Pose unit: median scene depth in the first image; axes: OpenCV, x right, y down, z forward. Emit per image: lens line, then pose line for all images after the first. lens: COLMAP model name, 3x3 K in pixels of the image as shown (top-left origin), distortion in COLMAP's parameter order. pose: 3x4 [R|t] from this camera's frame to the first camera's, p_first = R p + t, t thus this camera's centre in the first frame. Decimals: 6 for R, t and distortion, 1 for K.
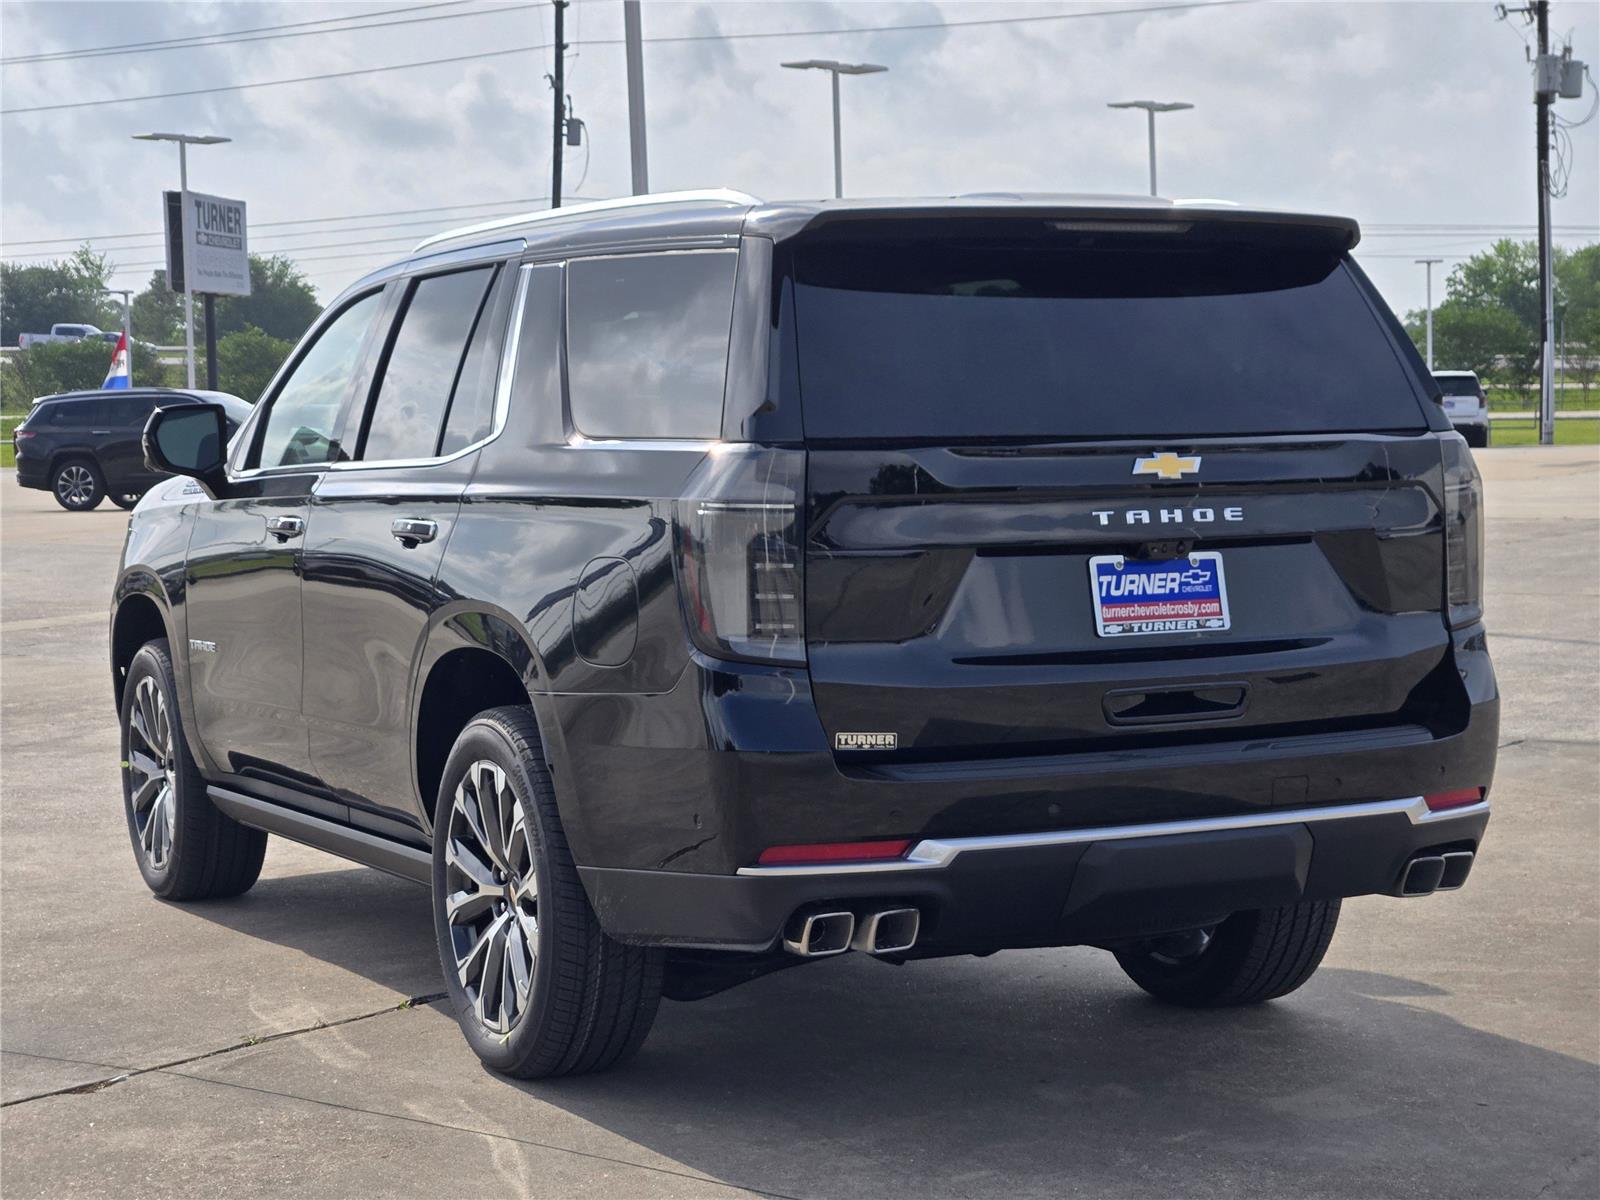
lens RADIAL K [[2859.2, 0, 800.0], [0, 2859.2, 600.0], [0, 0, 1]] dist [-0.070133, 1.127229]
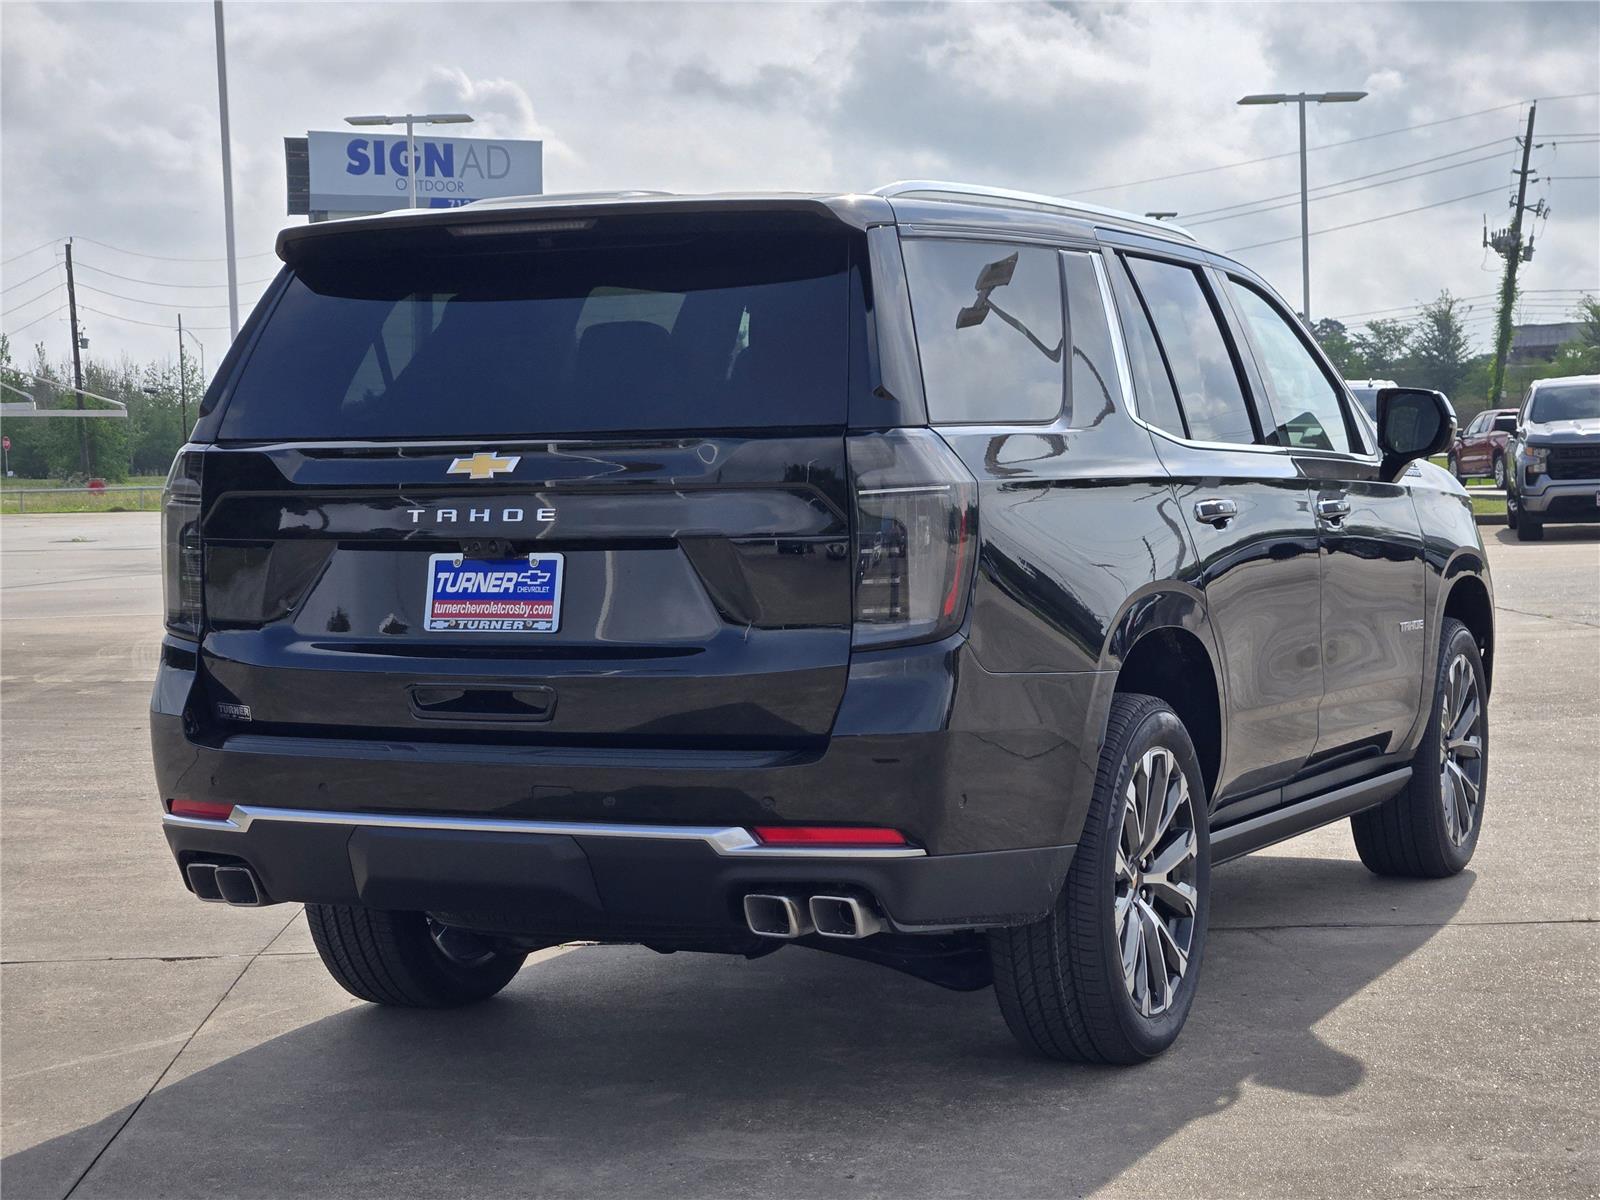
lens RADIAL K [[2859.2, 0, 800.0], [0, 2859.2, 600.0], [0, 0, 1]] dist [-0.070133, 1.127229]
pose [[0.615182, 0.040502, -0.787344, 0.981220], [-0.040459, 0.998985, 0.019777, -0.023792], [0.787346, 0.019689, 0.616197, 0.464616]]
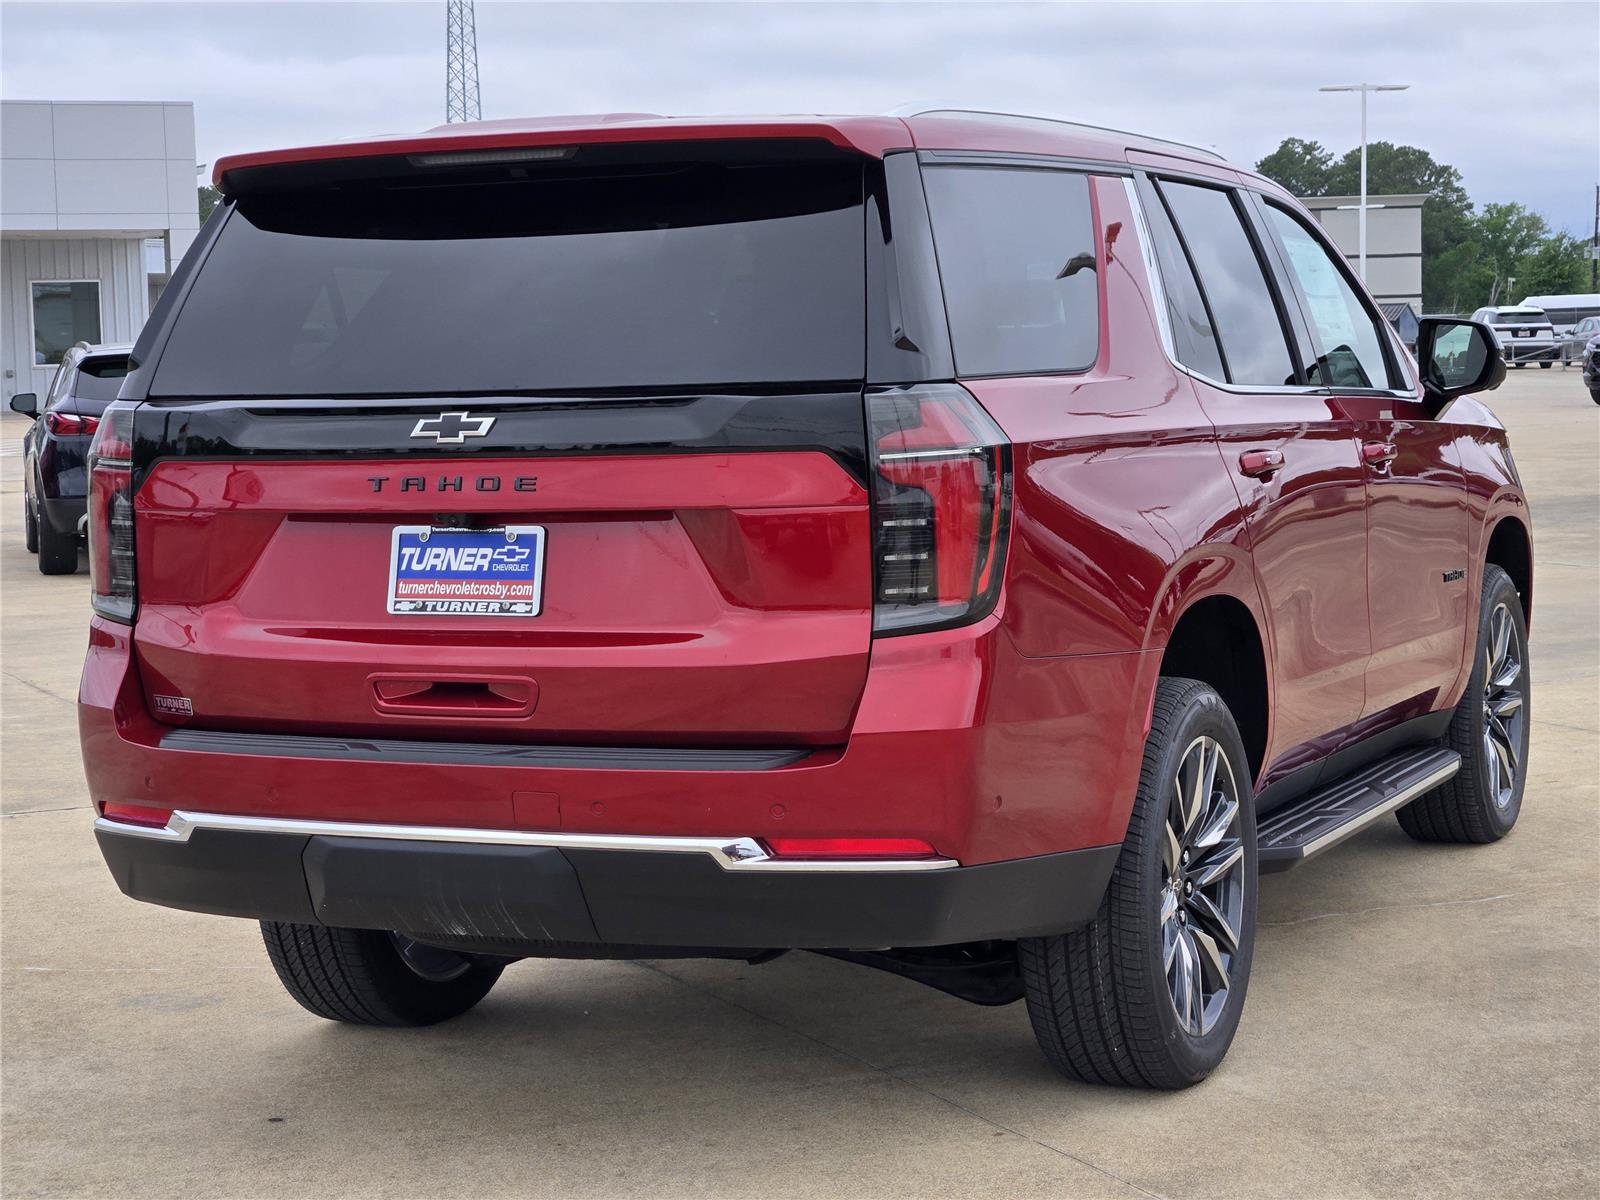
lens RADIAL K [[2838.7, 0, 802.1], [0, 2838.7, 571.9], [0, 0, 1]] dist [0.102256, 0.192161]
pose [[0.626149, 0.053073, -0.777895, 0.879597], [-0.032641, 0.998590, 0.041856, -0.042300], [0.779020, -0.000816, 0.626999, 0.524441]]
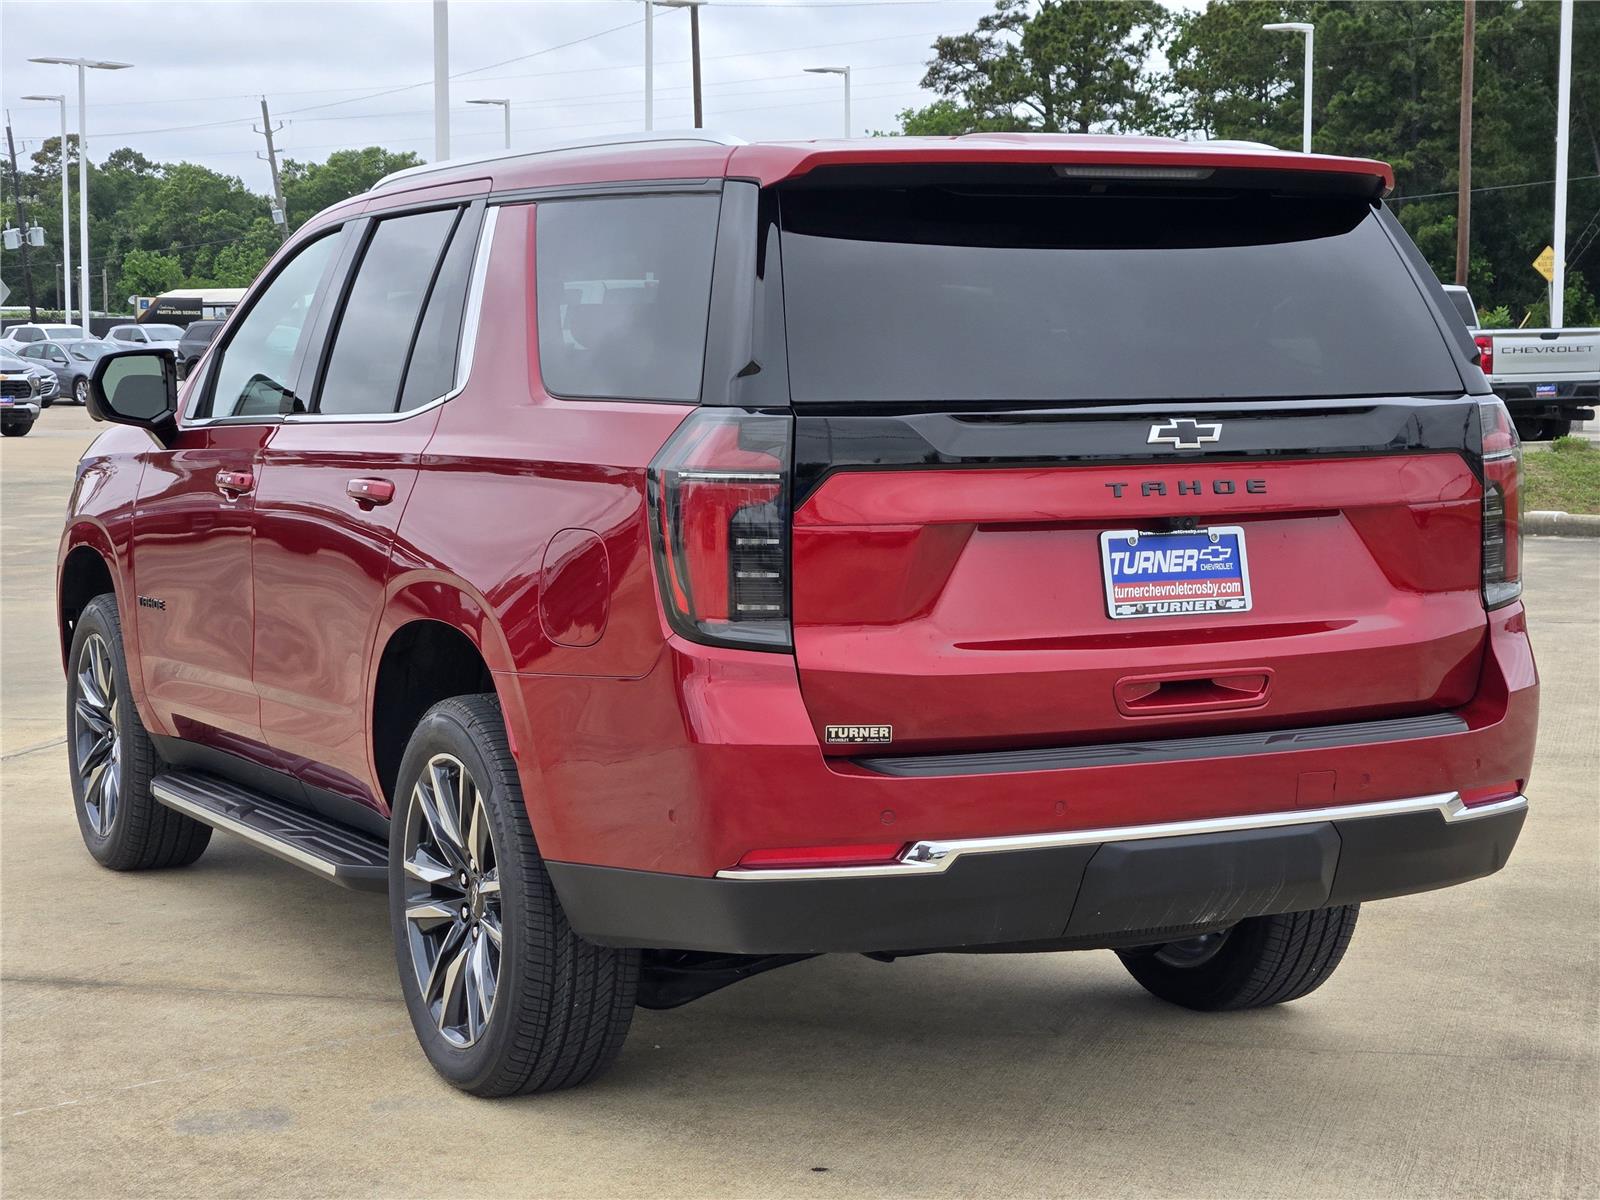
lens RADIAL K [[2838.7, 0, 802.1], [0, 2838.7, 571.9], [0, 0, 1]] dist [0.102256, 0.192161]
pose [[0.999918, 0.007005, 0.010707, -0.004689], [-0.007127, 0.999910, 0.011408, -0.011817], [-0.010626, -0.011484, 0.999878, 0.083276]]
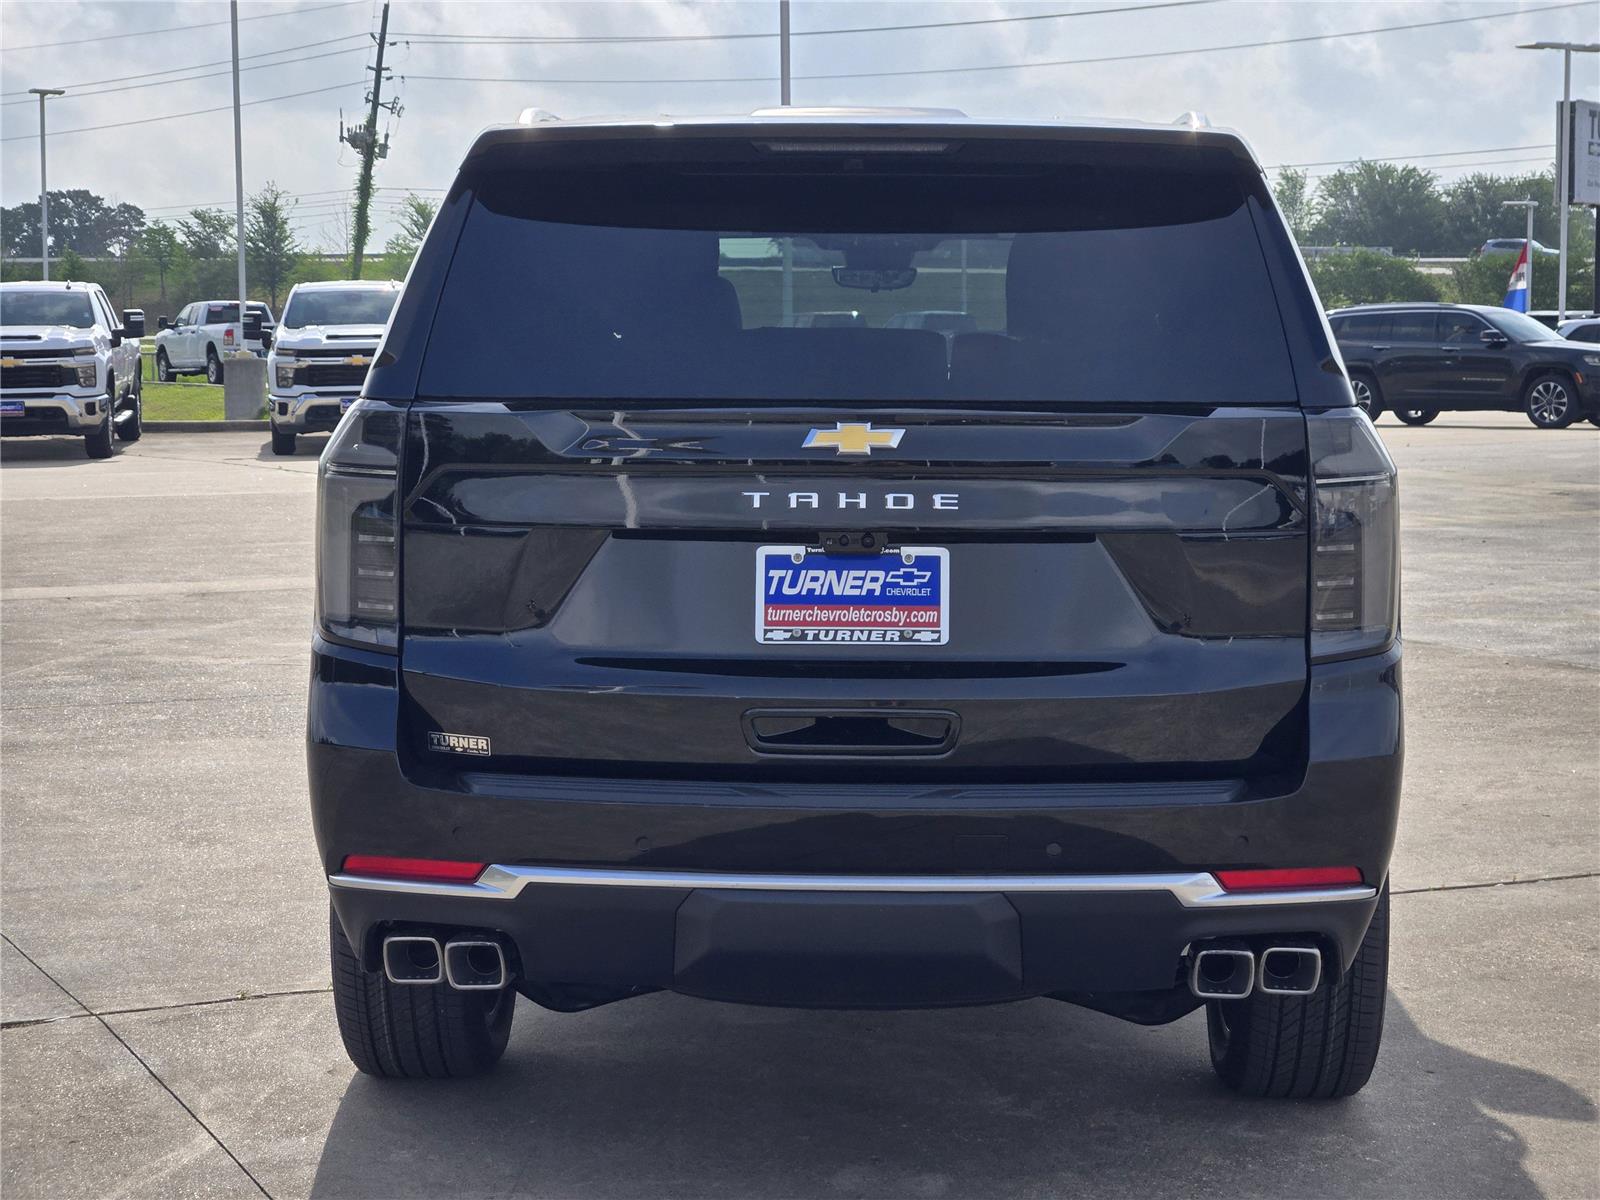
lens RADIAL K [[2953.6, 0, 800.4], [0, 2953.6, 571.1], [0, 0, 1]] dist [-0.600432, 6.386583]
pose [[0.875134, 0.056208, -0.480604, 0.515032], [-0.049004, 0.998419, 0.027537, -0.031444], [0.481392, -0.000547, 0.876505, 0.256137]]
